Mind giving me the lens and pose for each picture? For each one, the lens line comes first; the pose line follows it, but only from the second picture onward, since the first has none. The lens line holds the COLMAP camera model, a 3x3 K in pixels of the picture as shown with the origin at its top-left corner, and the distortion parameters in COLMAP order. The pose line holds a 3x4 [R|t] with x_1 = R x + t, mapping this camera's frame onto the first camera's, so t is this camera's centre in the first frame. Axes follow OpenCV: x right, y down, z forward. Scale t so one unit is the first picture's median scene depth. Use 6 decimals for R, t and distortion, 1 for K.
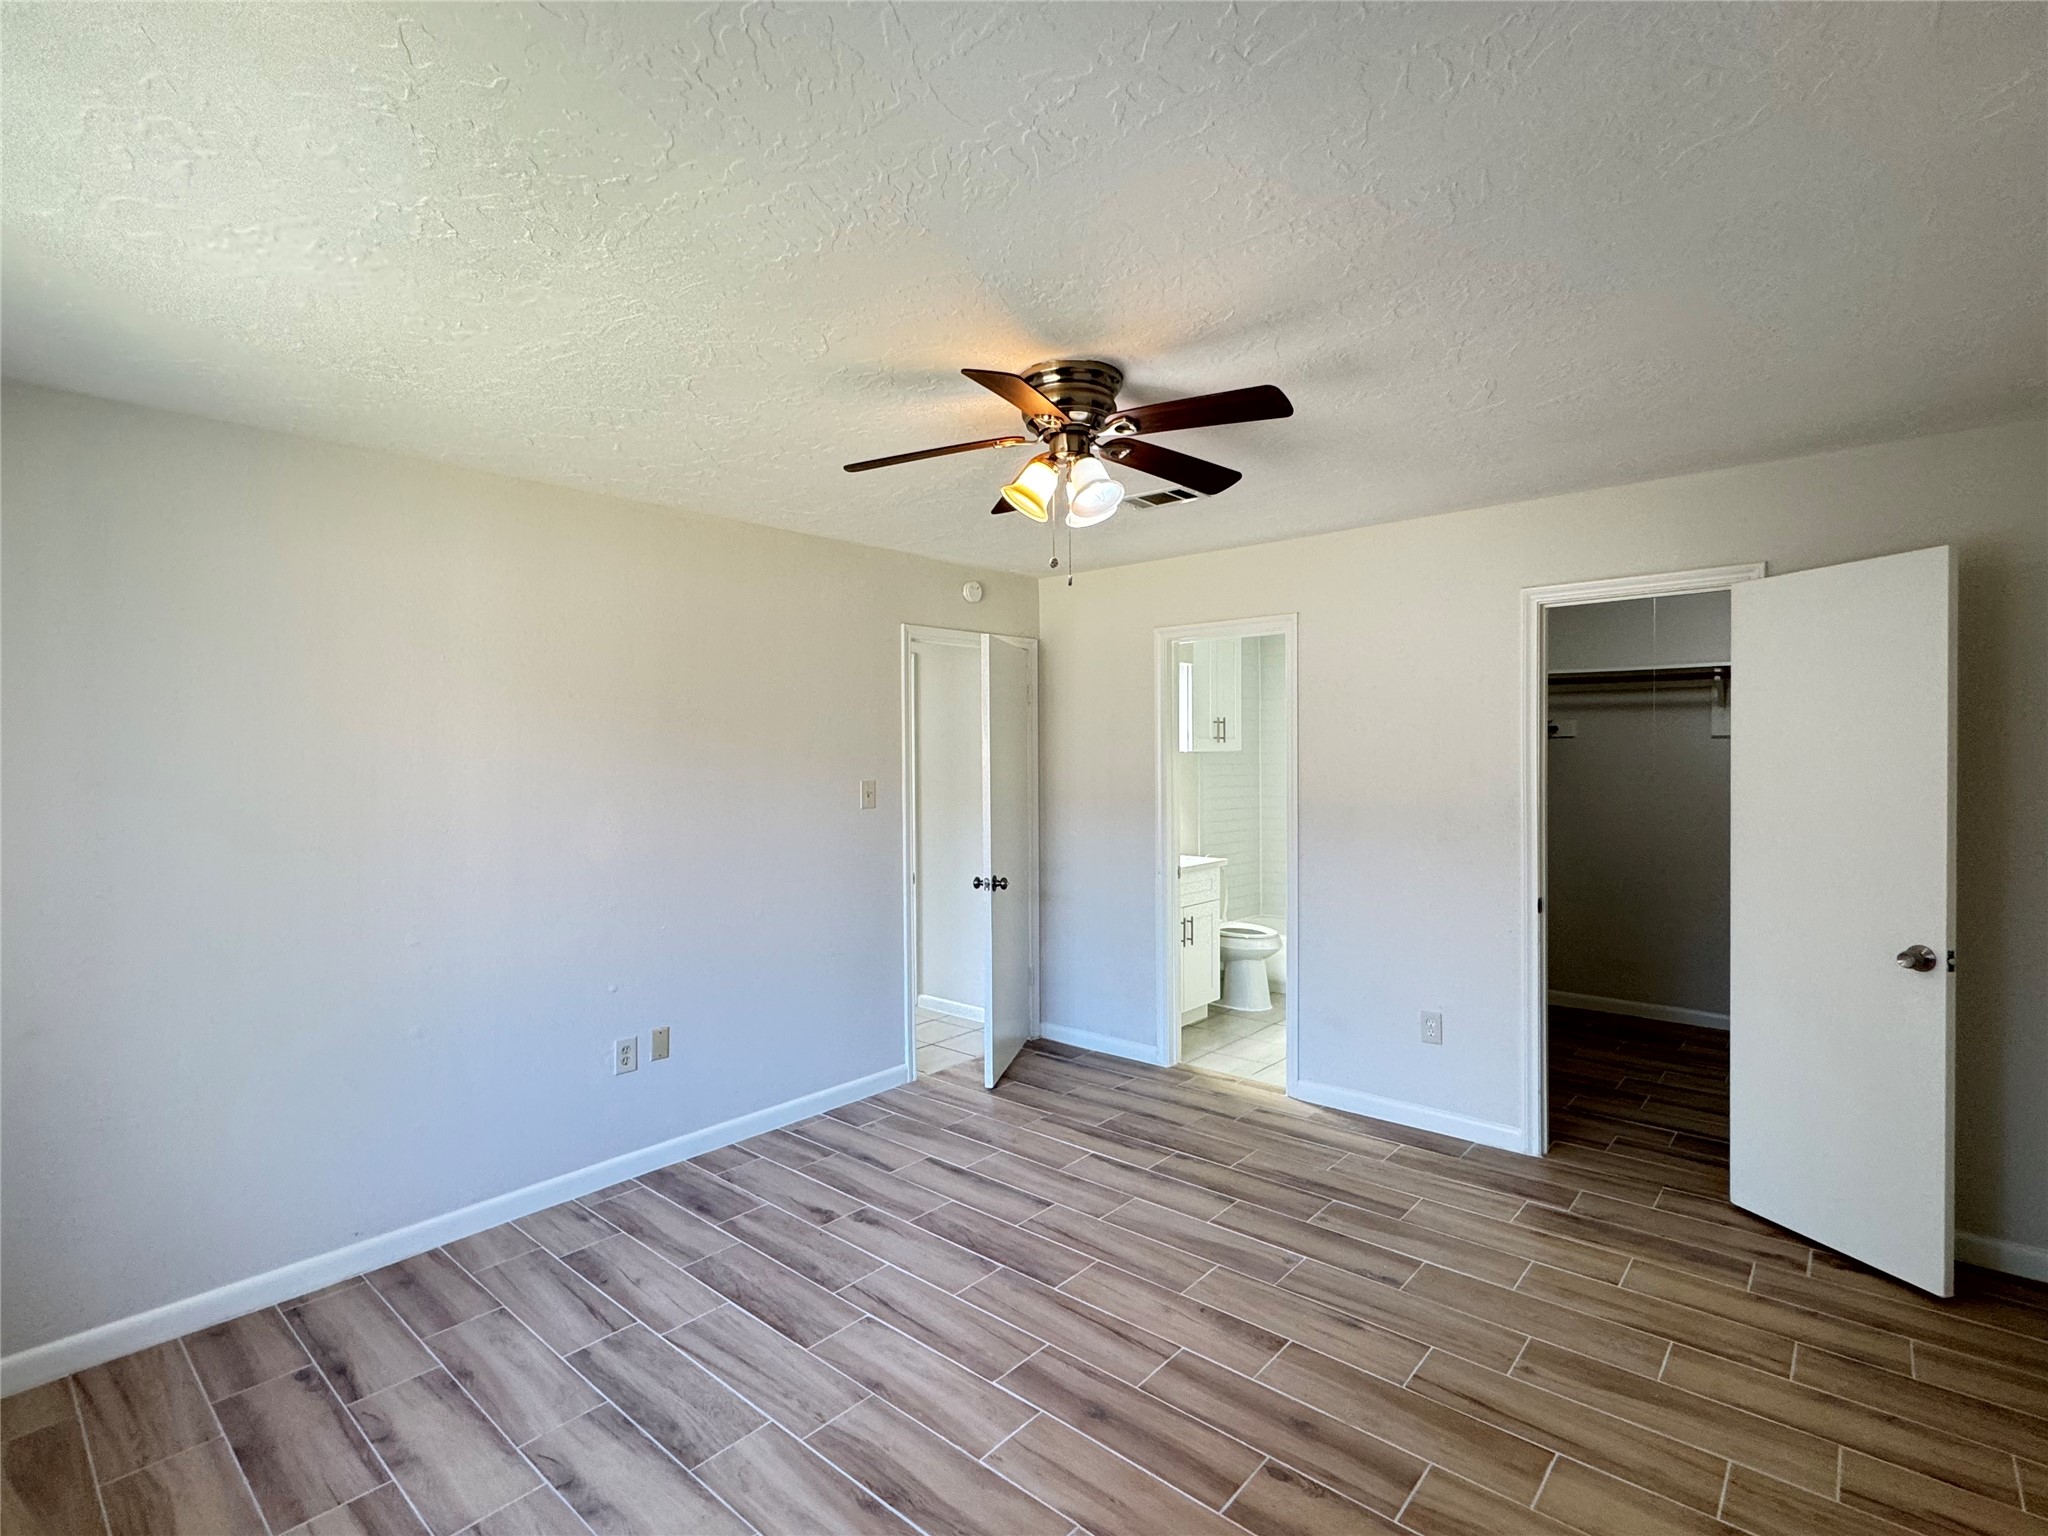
lens RADIAL K [[975.8, 0, 1026.2], [0, 975.8, 767.2], [0, 0, 1]] dist [-0.004964, 0.000456]
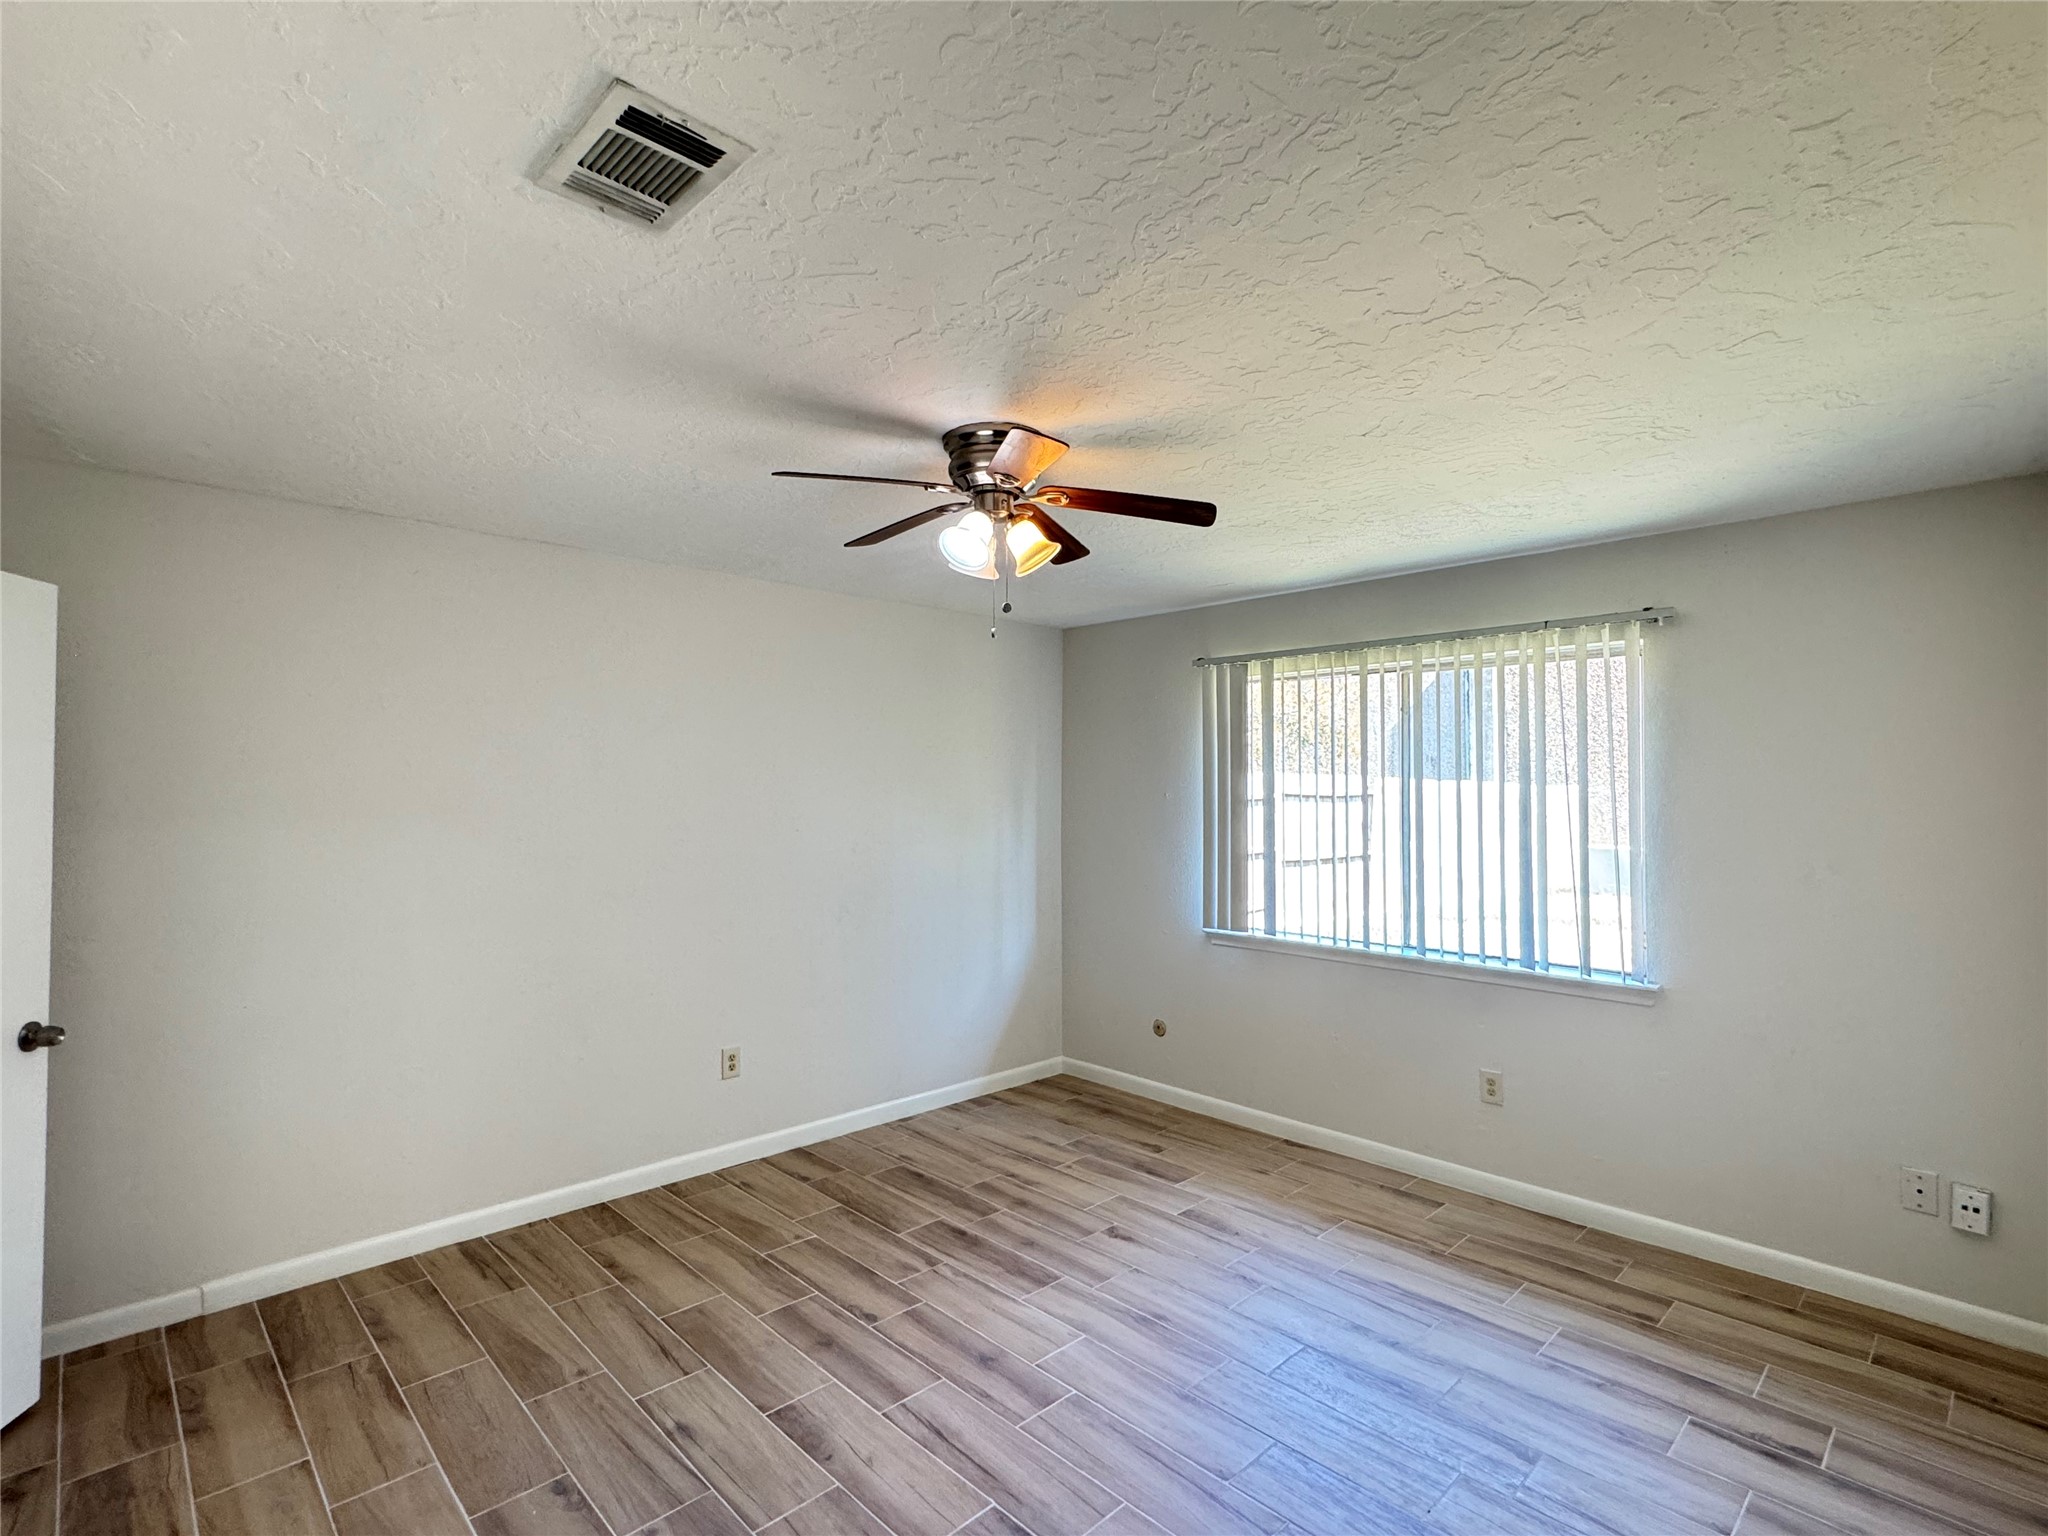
lens RADIAL K [[975.8, 0, 1027.1], [0, 975.8, 768.7], [0, 0, 1]] dist [-0.004964, 0.000456]
pose [[-0.996644, 0.008863, 0.081377, -0.059938], [0.007654, 0.999856, -0.015156, -0.026760], [-0.081500, -0.014483, -0.996568, 1.680935]]
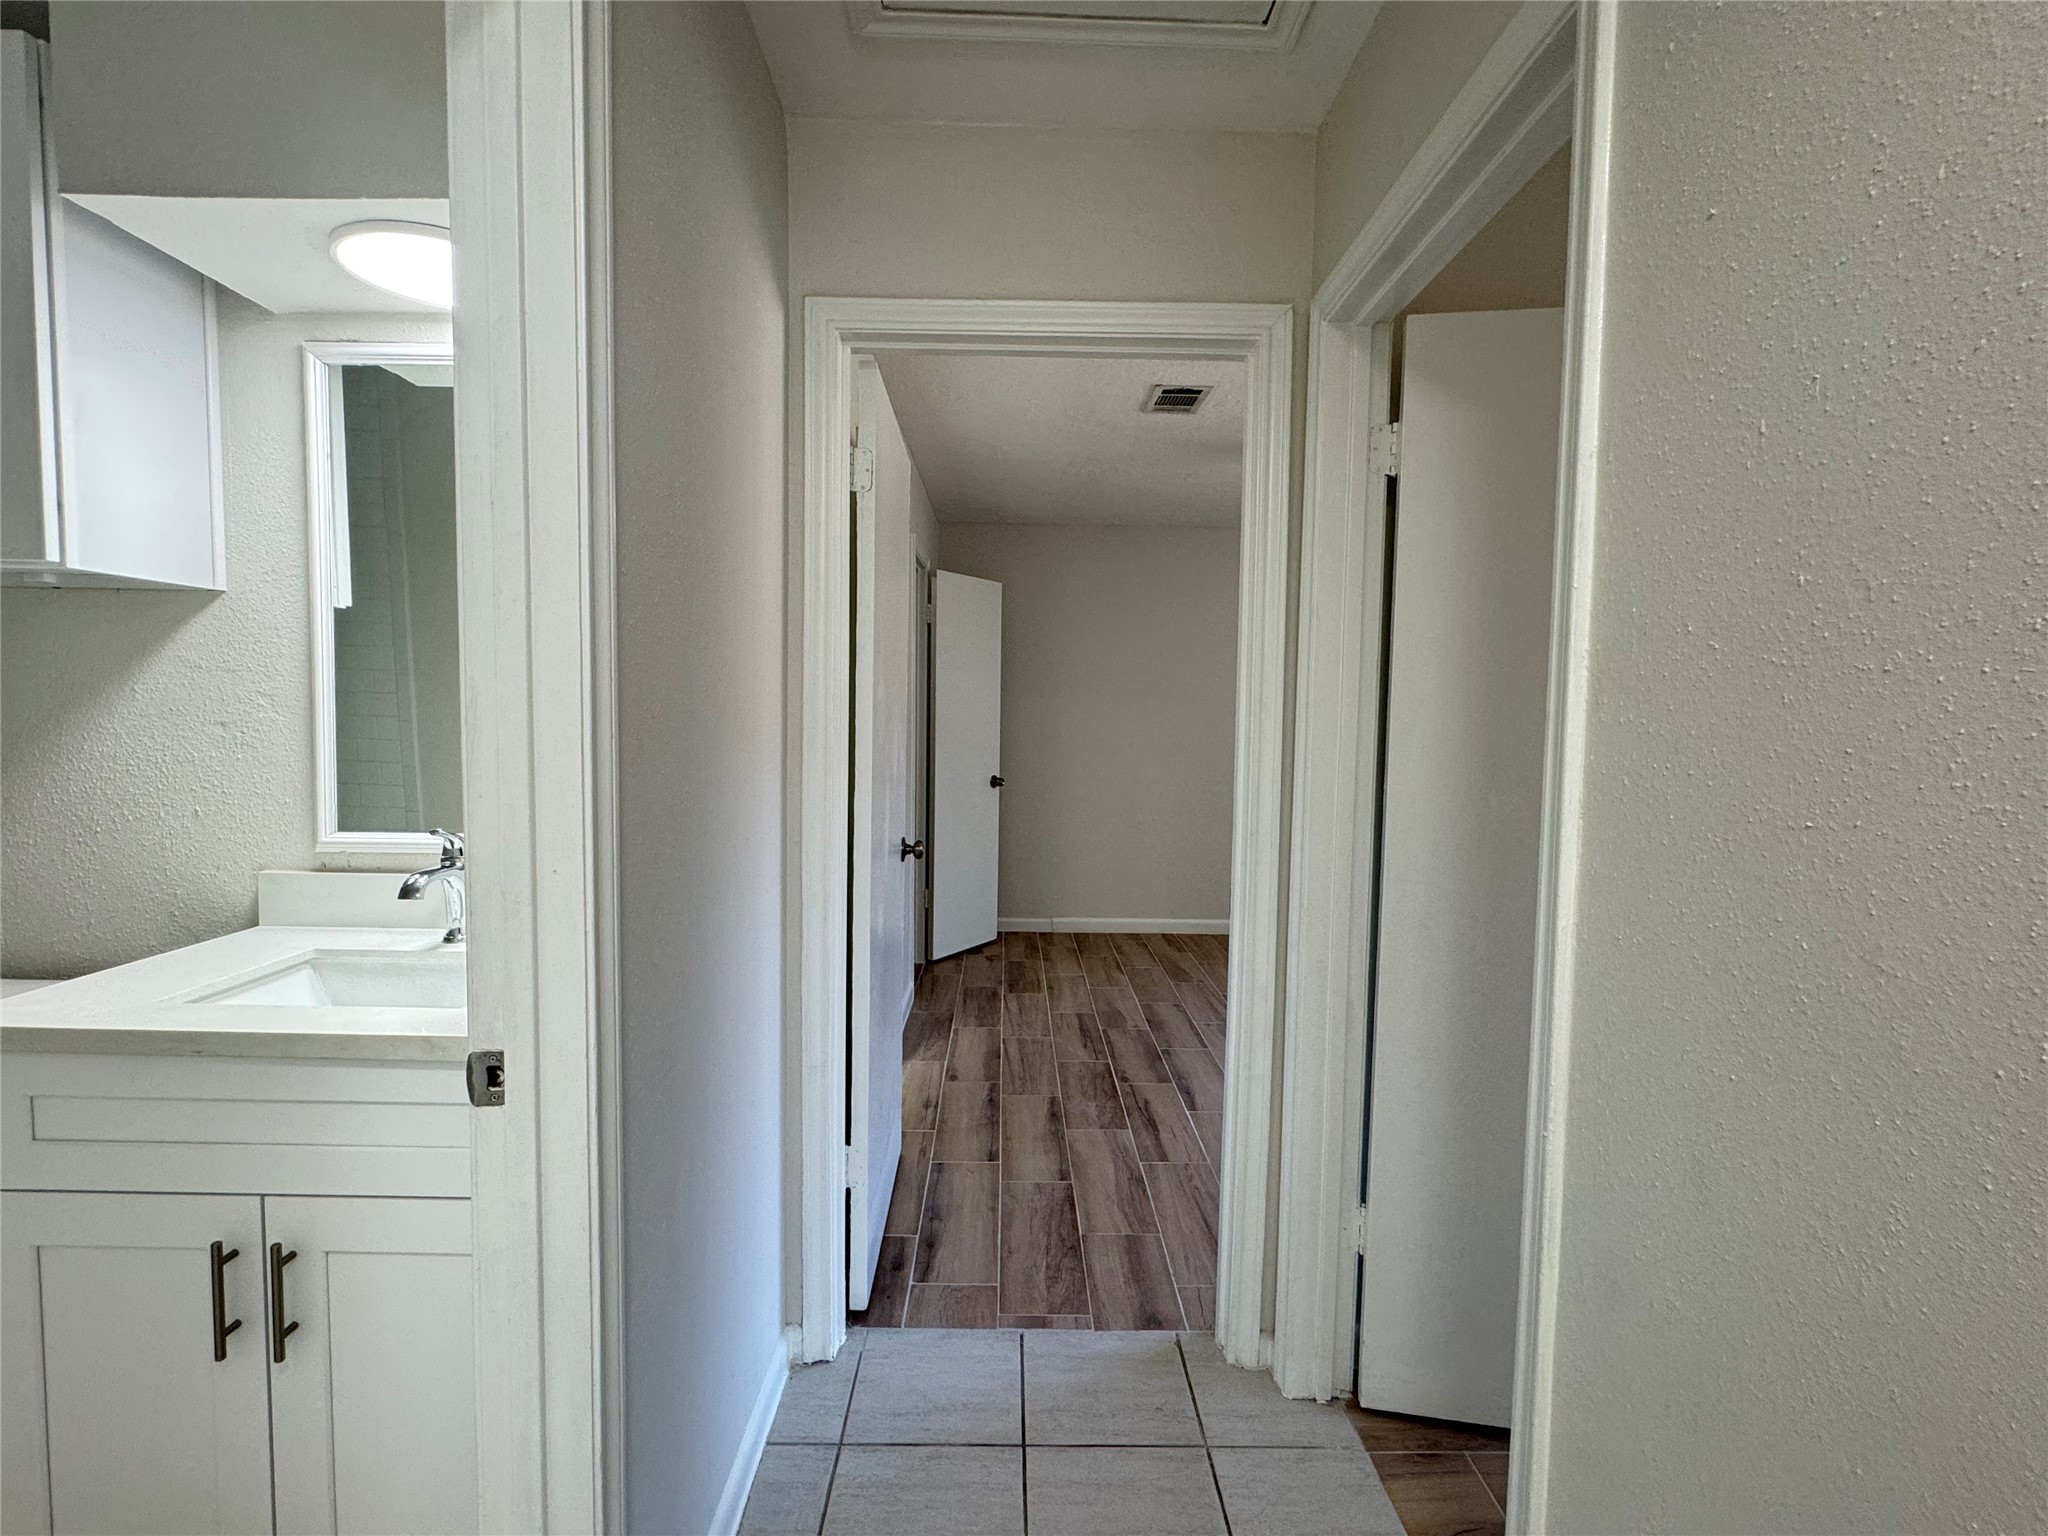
lens RADIAL K [[975.8, 0, 1025.0], [0, 975.8, 768.7], [0, 0, 1]] dist [-0.004964, 0.000456]
pose [[-0.671646, -0.049089, 0.739244, -0.604126], [-0.003219, 0.997986, 0.063345, 0.035880], [-0.740865, 0.040165, -0.670451, 2.164129]]
